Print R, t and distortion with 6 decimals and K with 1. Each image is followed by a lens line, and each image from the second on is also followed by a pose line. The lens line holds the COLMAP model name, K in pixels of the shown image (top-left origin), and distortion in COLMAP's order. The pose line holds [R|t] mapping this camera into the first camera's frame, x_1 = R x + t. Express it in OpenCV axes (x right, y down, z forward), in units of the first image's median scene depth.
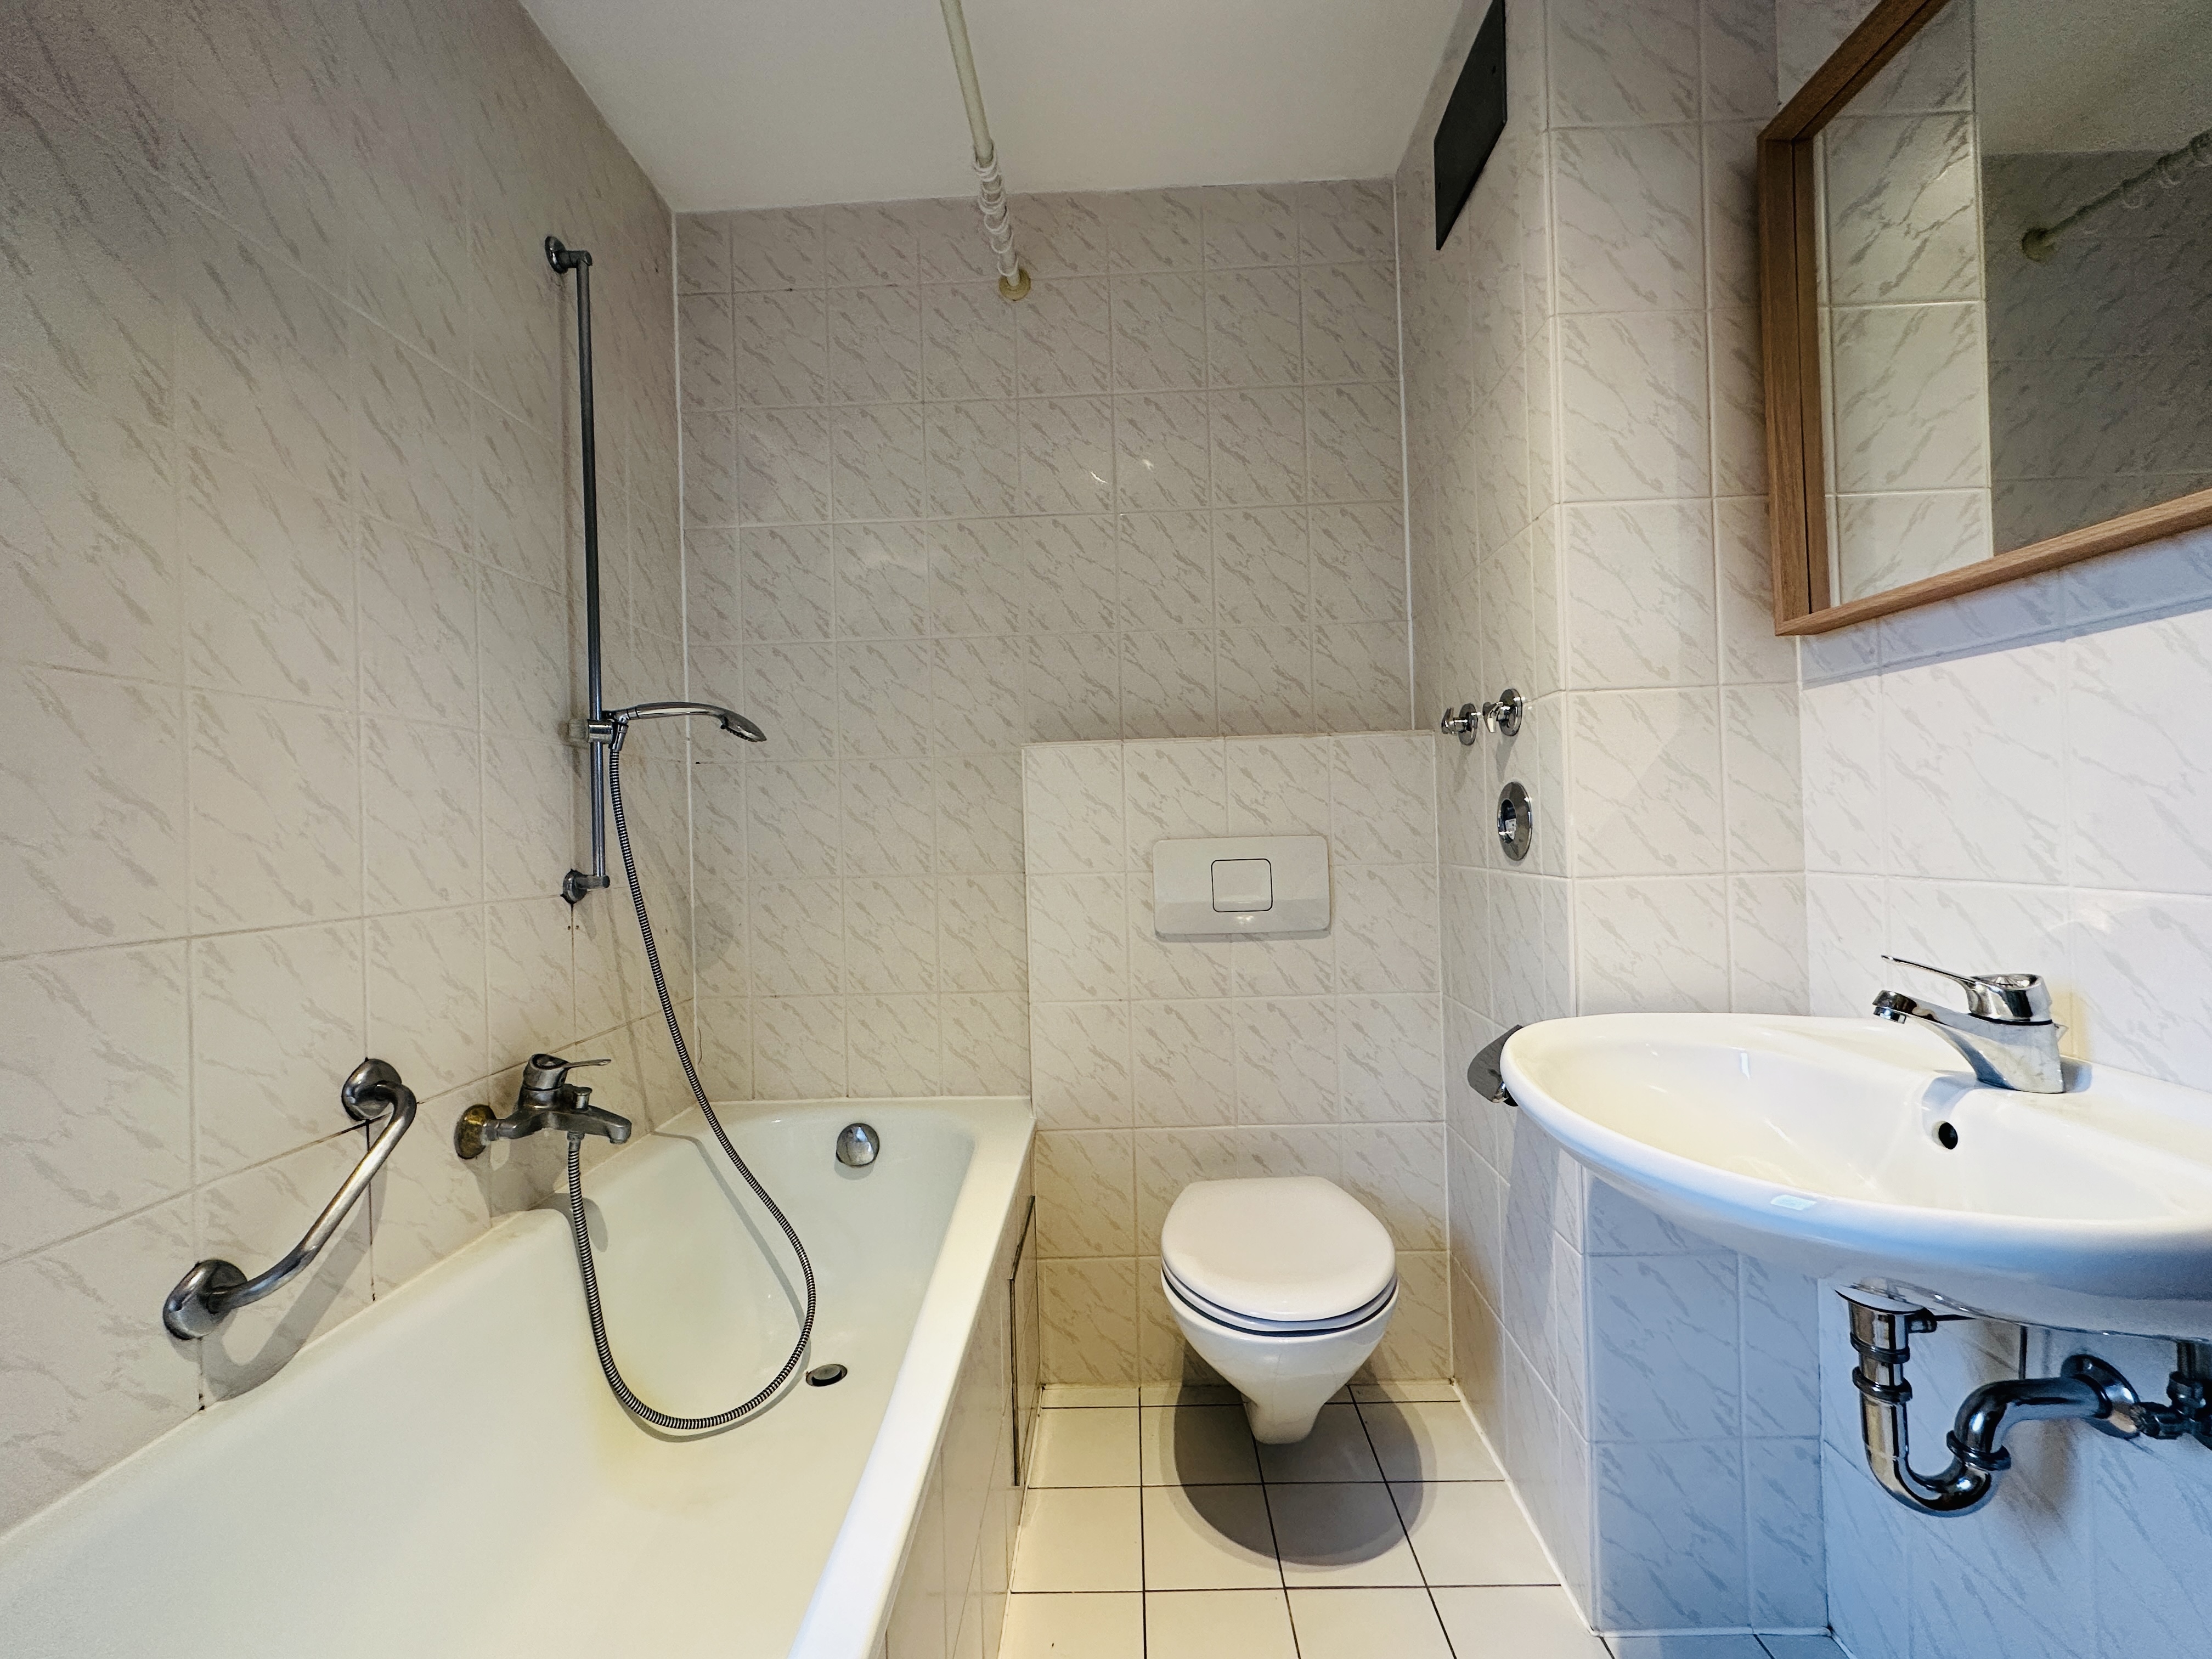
lens RADIAL K [[882.2, 0, 1109.2], [0, 882.2, 826.1], [0, 0, 1]] dist [-0.000686, 0.000038]
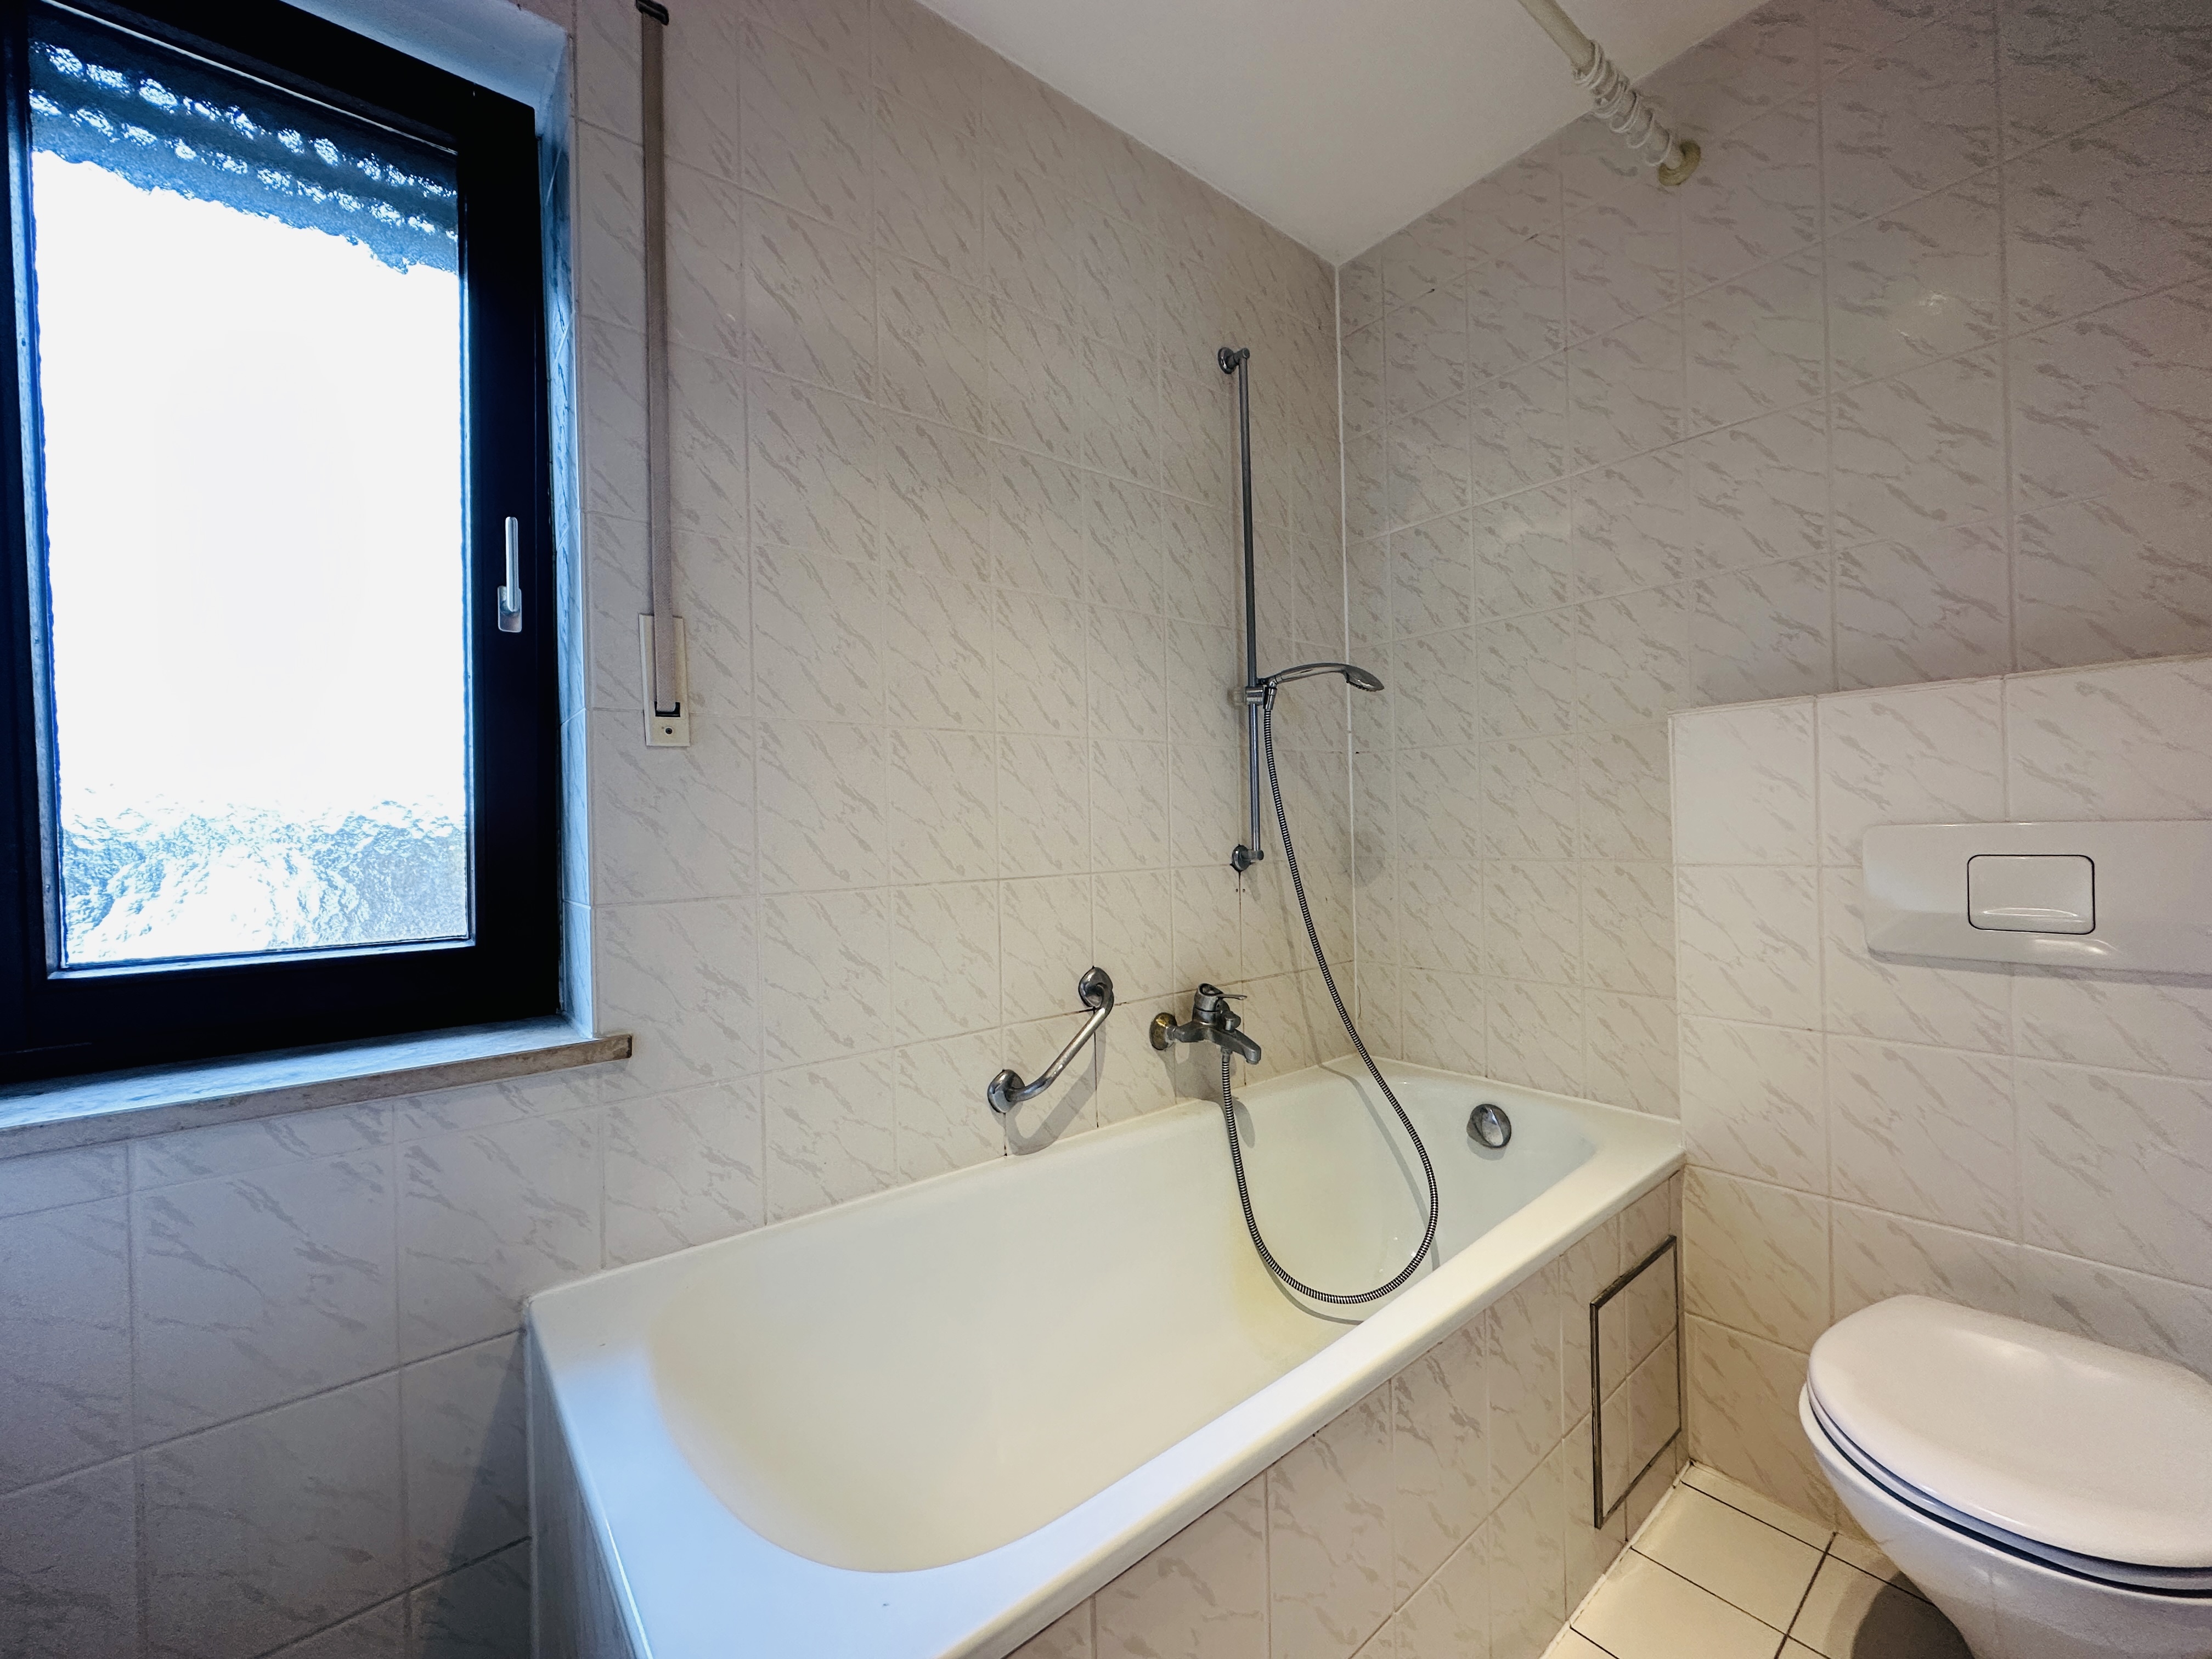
lens RADIAL K [[882.2, 0, 1109.2], [0, 882.2, 826.1], [0, 0, 1]] dist [-0.000686, 0.000038]
pose [[0.651498, 0.009590, -0.758590, 0.229351], [0.010035, 0.999724, 0.021256, -0.006467], [0.758584, -0.021461, 0.651221, 0.029981]]
